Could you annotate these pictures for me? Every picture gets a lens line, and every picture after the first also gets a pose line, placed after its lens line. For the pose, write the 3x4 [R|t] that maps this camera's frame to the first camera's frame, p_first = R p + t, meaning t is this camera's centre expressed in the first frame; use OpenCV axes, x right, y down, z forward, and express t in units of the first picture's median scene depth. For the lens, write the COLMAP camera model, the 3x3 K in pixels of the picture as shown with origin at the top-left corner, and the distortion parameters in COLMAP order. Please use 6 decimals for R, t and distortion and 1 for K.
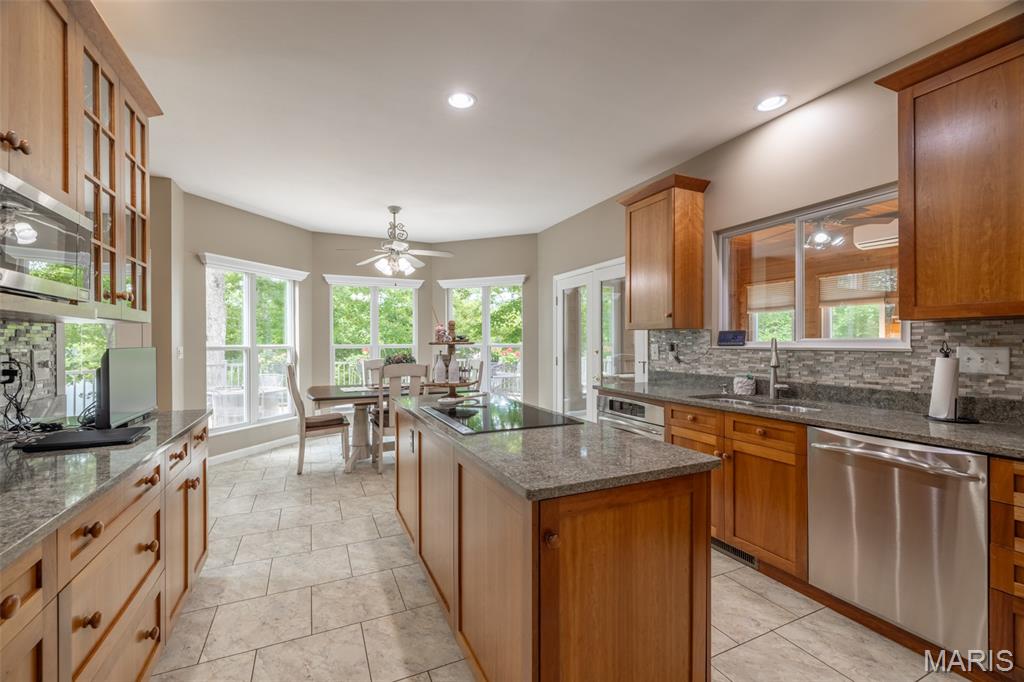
lens RADIAL K [[426.4, 0, 511.2], [0, 426.4, 342.9], [0, 0, 1]] dist [-0.000695, -0.001025]
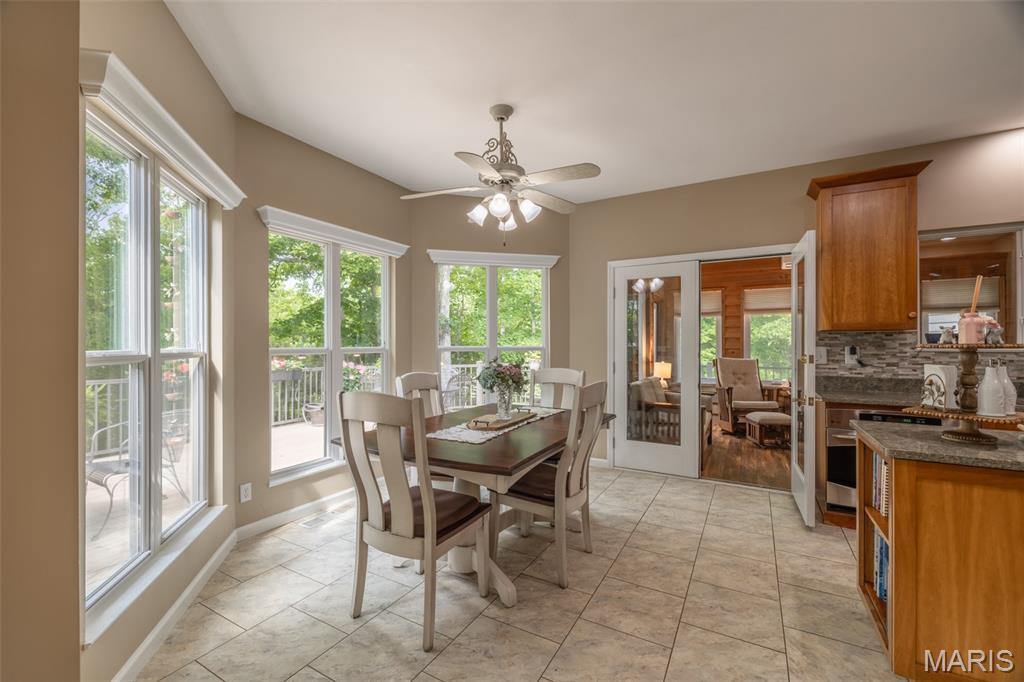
lens RADIAL K [[426.4, 0, 511.7], [0, 426.4, 341.6], [0, 0, 1]] dist [-0.000695, -0.001025]
pose [[0.815432, 0.004060, 0.578839, -0.699181], [-0.001685, 0.999988, -0.004640, -0.002794], [-0.578851, 0.002808, 0.815429, 0.613923]]
